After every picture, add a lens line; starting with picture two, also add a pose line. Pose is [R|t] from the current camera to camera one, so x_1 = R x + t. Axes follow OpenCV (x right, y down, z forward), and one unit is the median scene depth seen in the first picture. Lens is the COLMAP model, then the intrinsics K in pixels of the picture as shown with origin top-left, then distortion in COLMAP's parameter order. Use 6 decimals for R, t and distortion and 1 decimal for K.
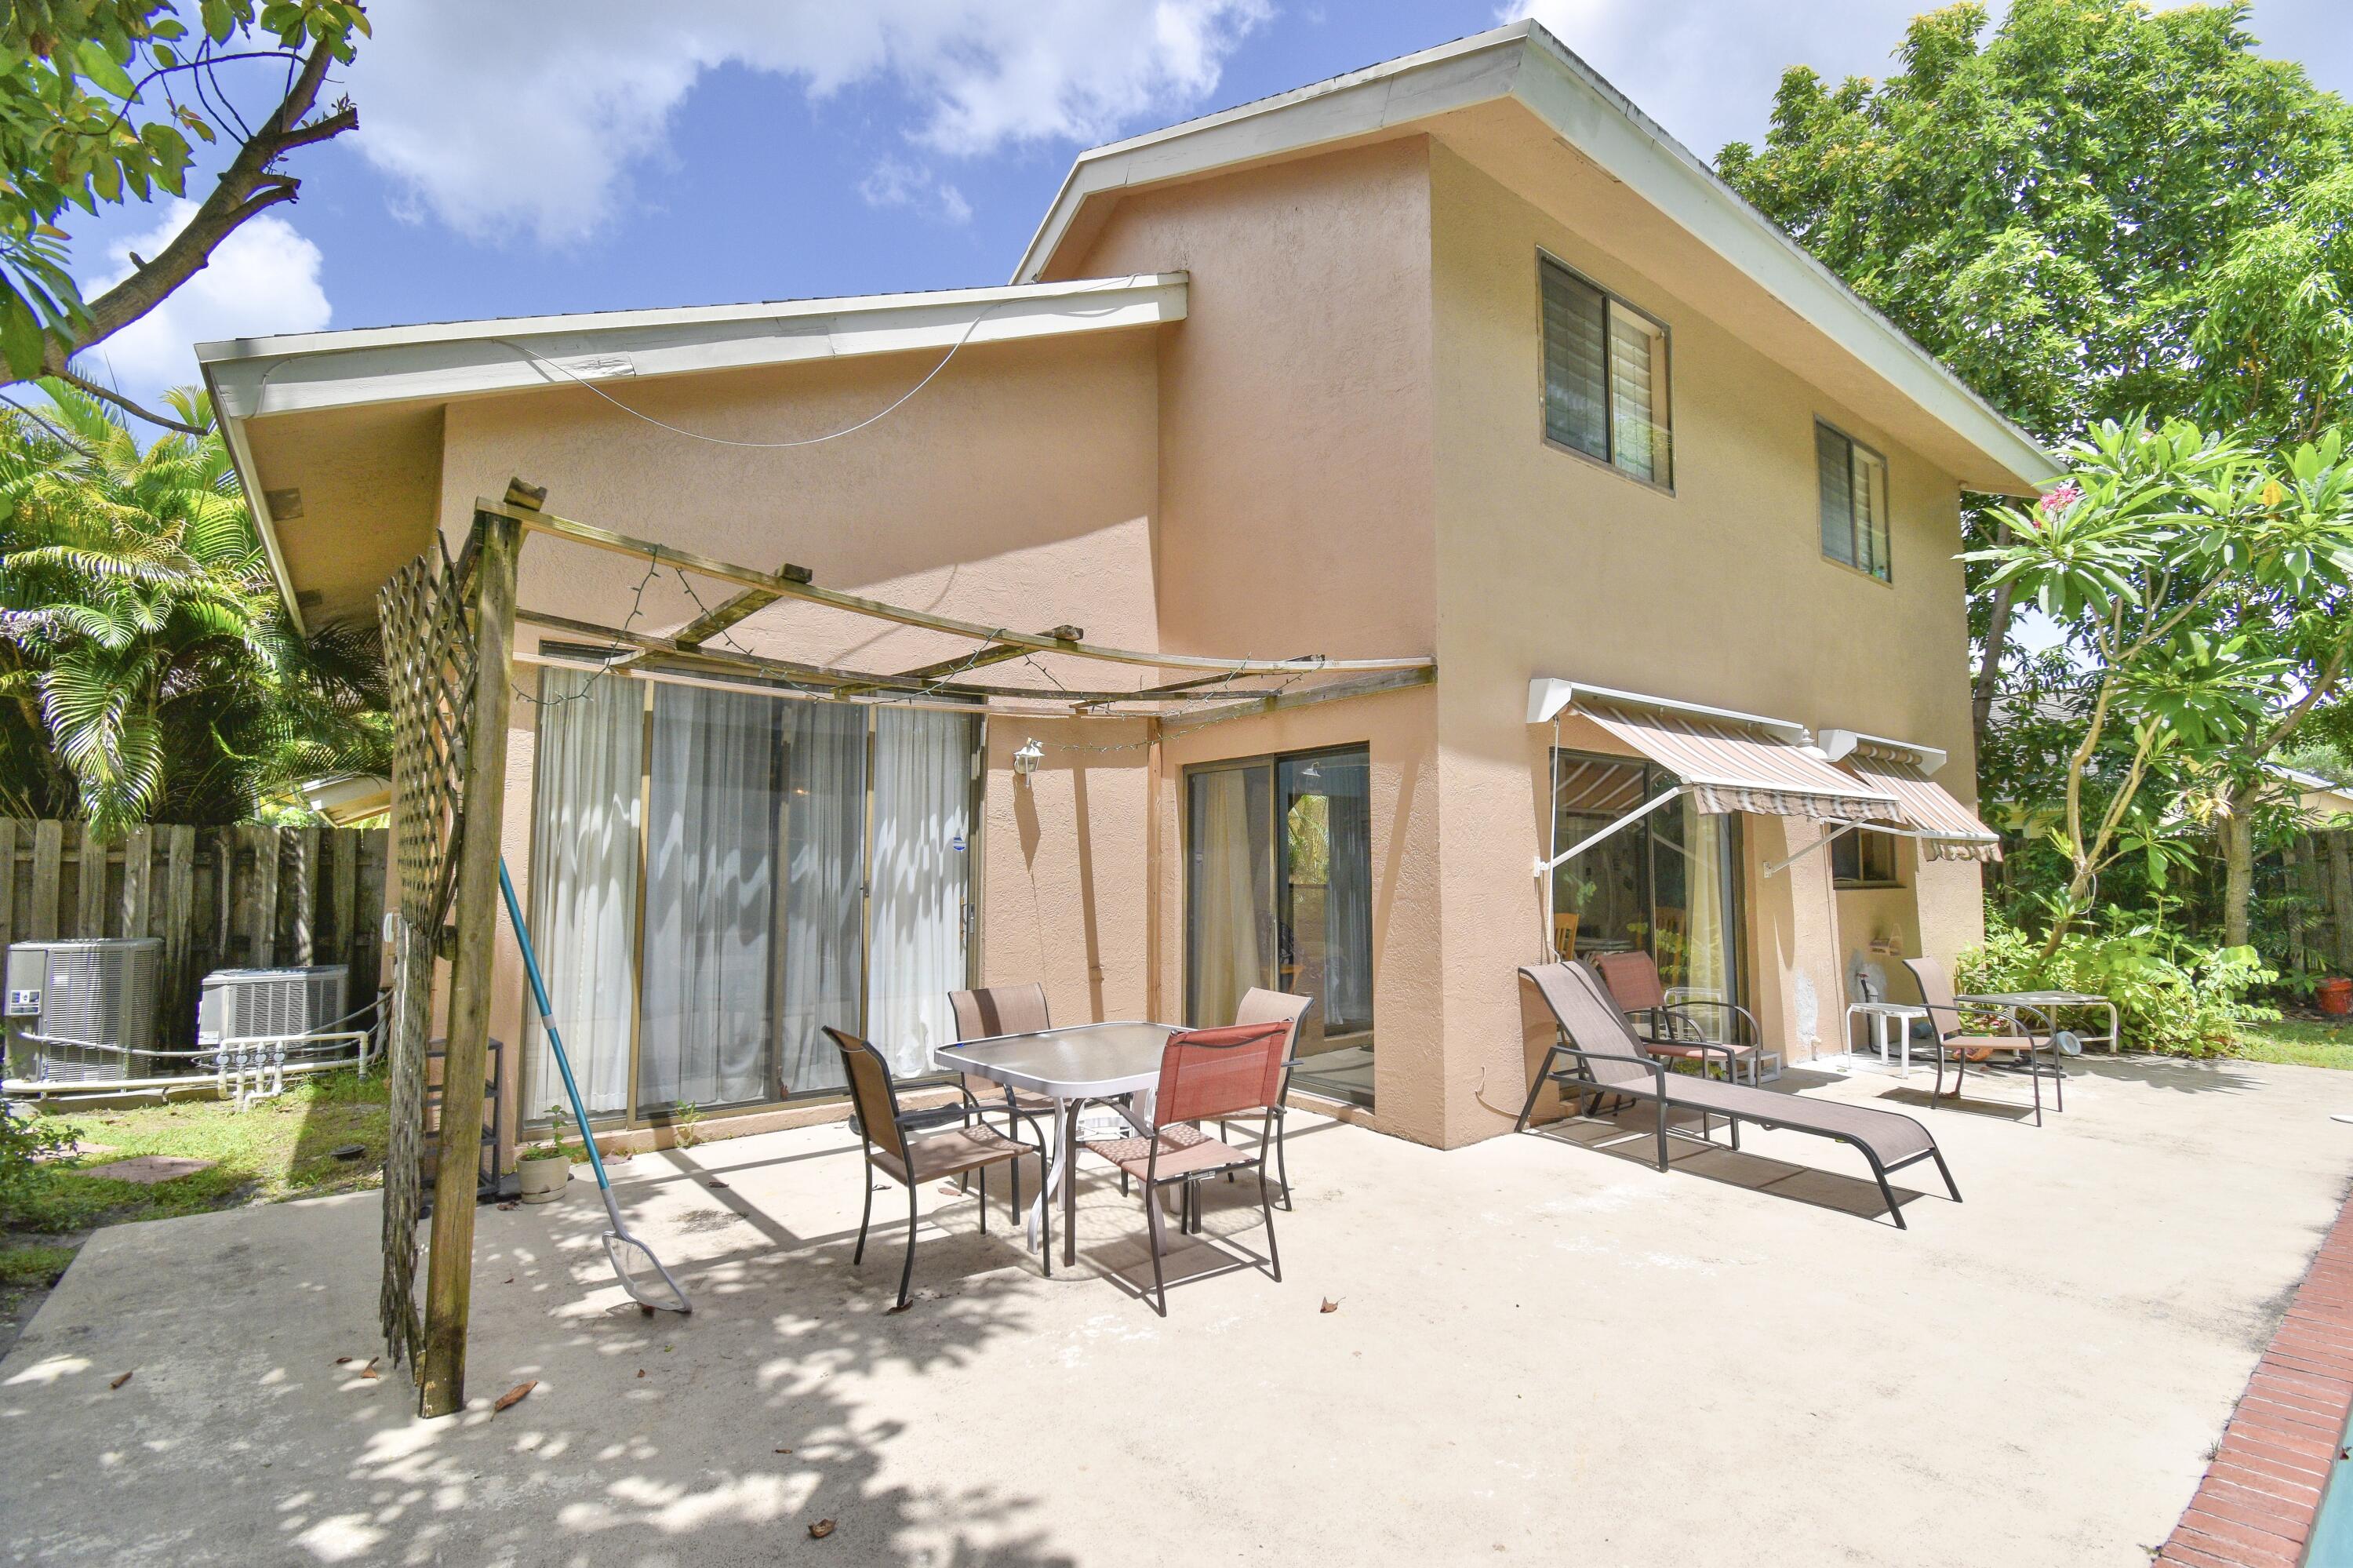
lens RADIAL K [[1039.5, 0, 1176.5], [0, 1039.5, 784.0], [0, 0, 1]] dist [-0.025768, -0.000451]
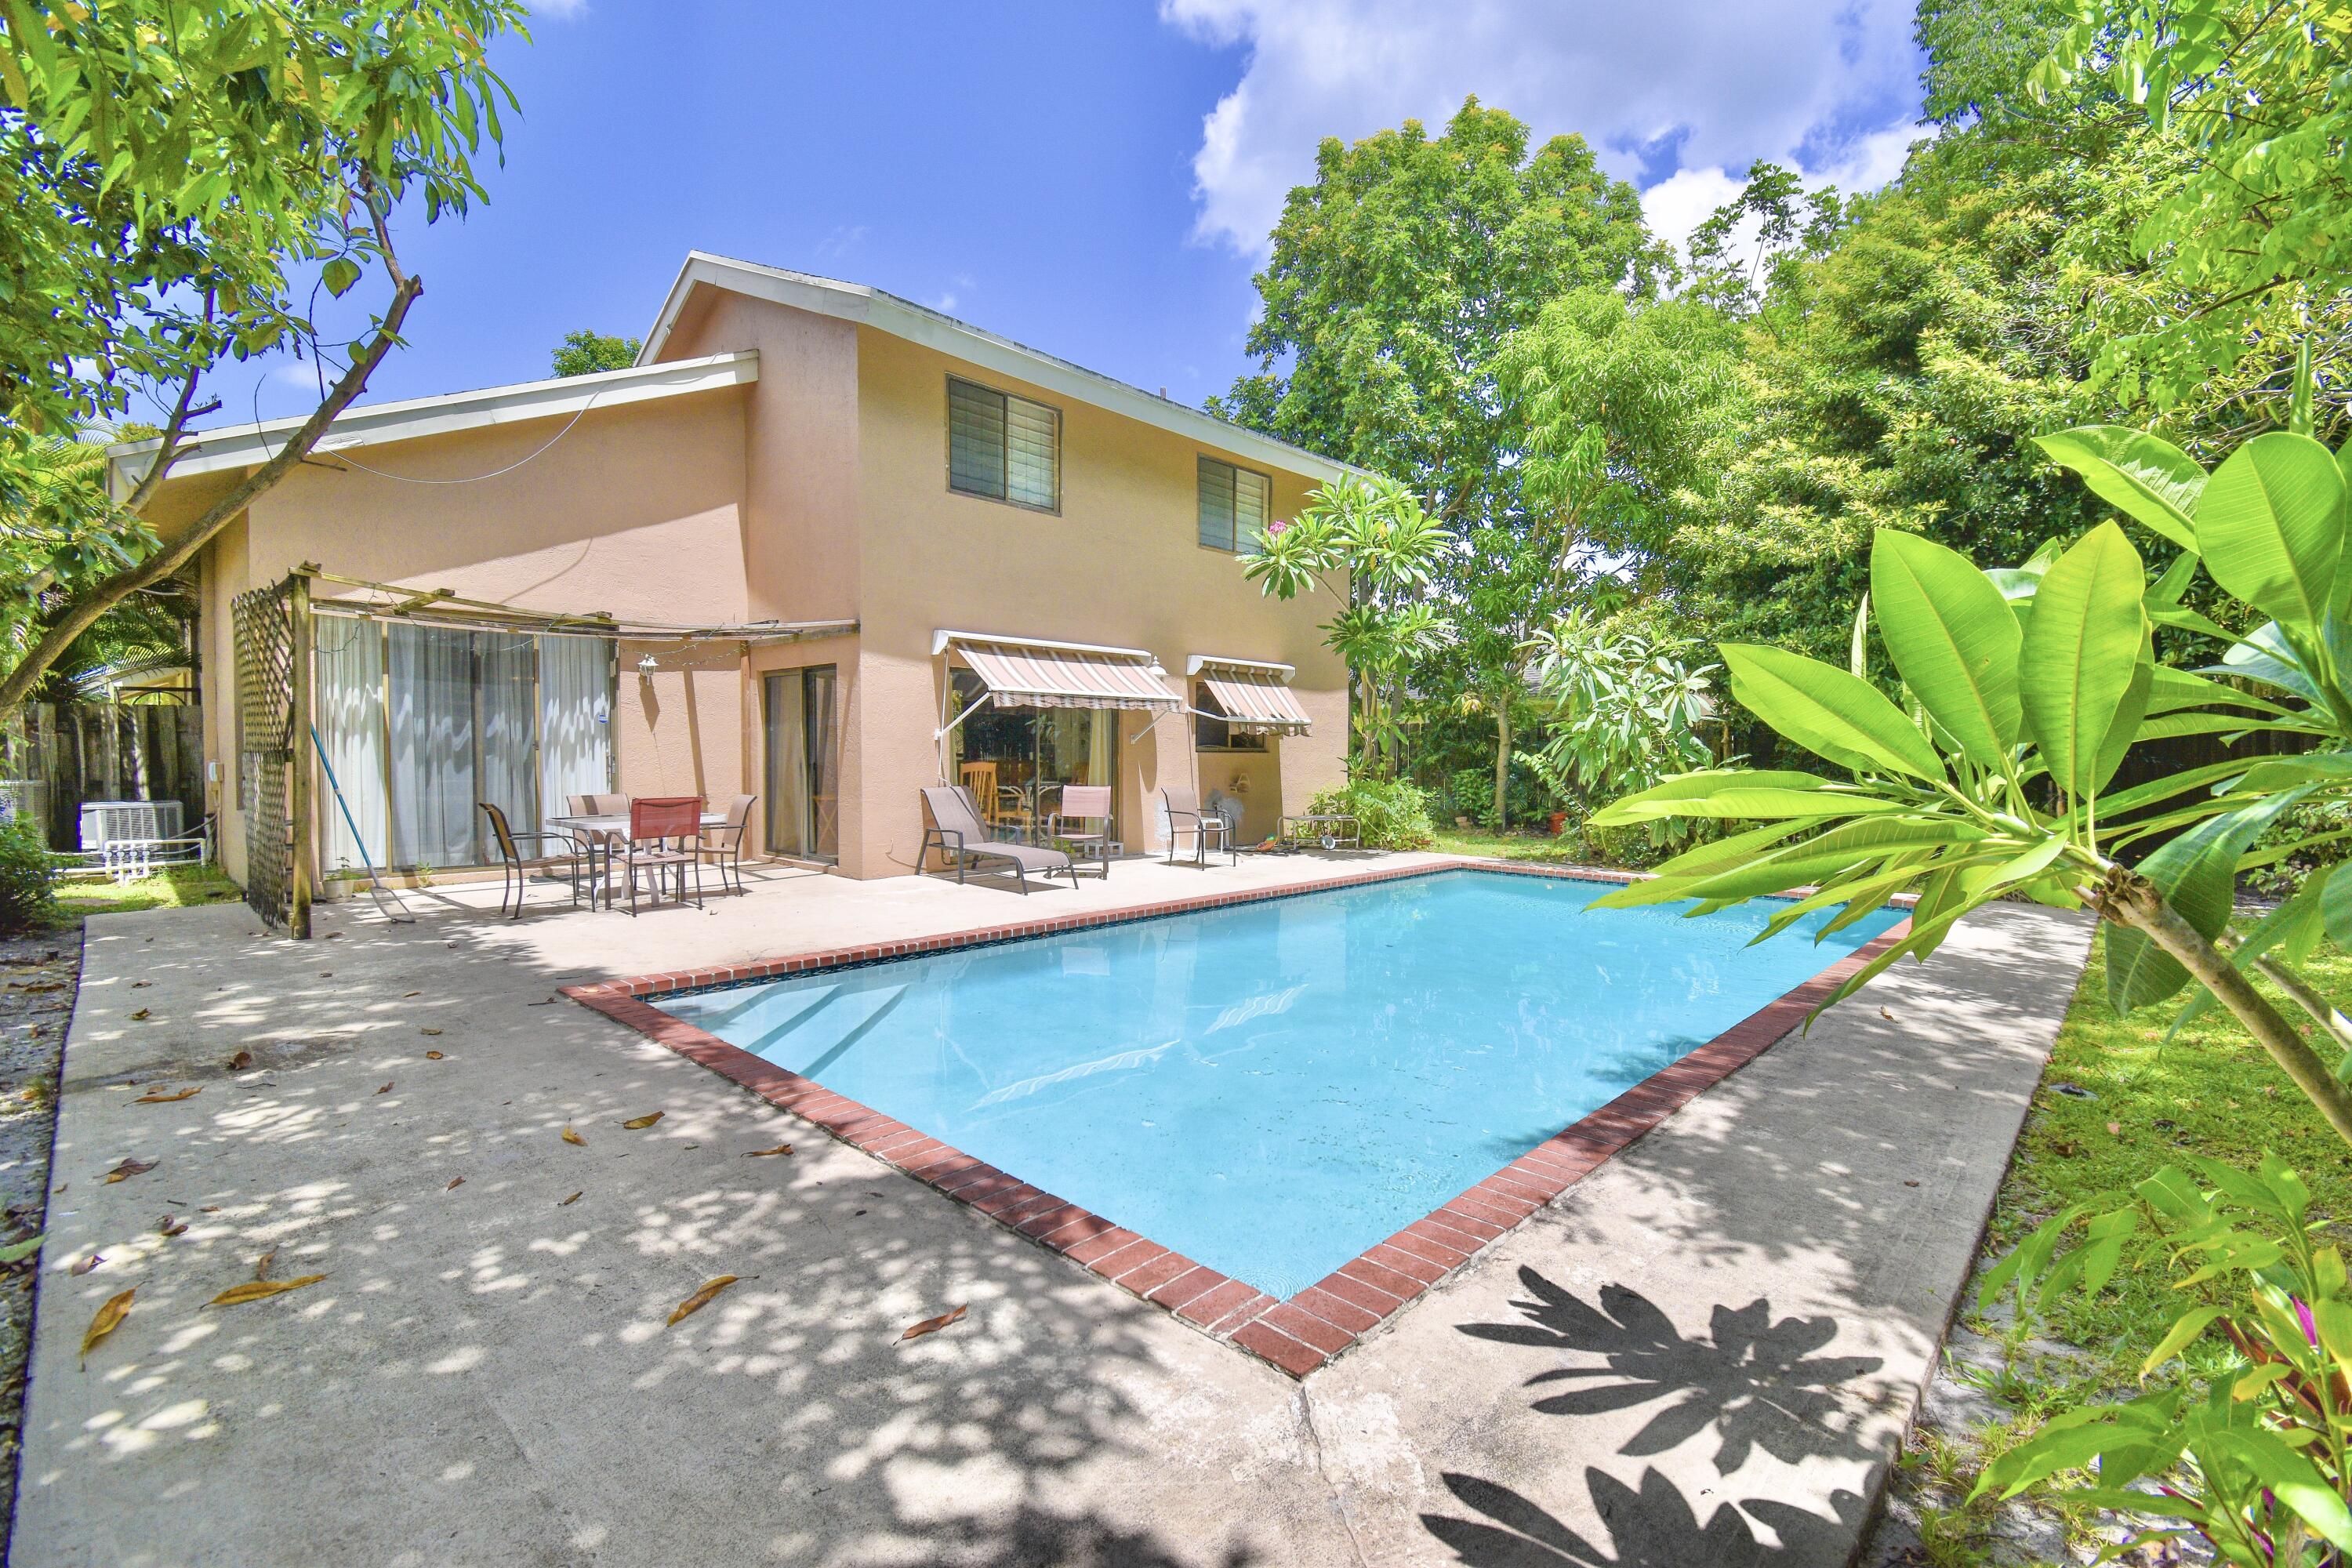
lens RADIAL K [[1011.4, 0, 1178.0], [0, 1011.4, 781.4], [0, 0, 1]] dist [0.012470, -0.025744]
pose [[0.986289, -0.000152, 0.165026, 0.422907], [-0.018762, 0.993412, 0.113049, -0.041452], [-0.163956, -0.114595, 0.979789, -0.734766]]
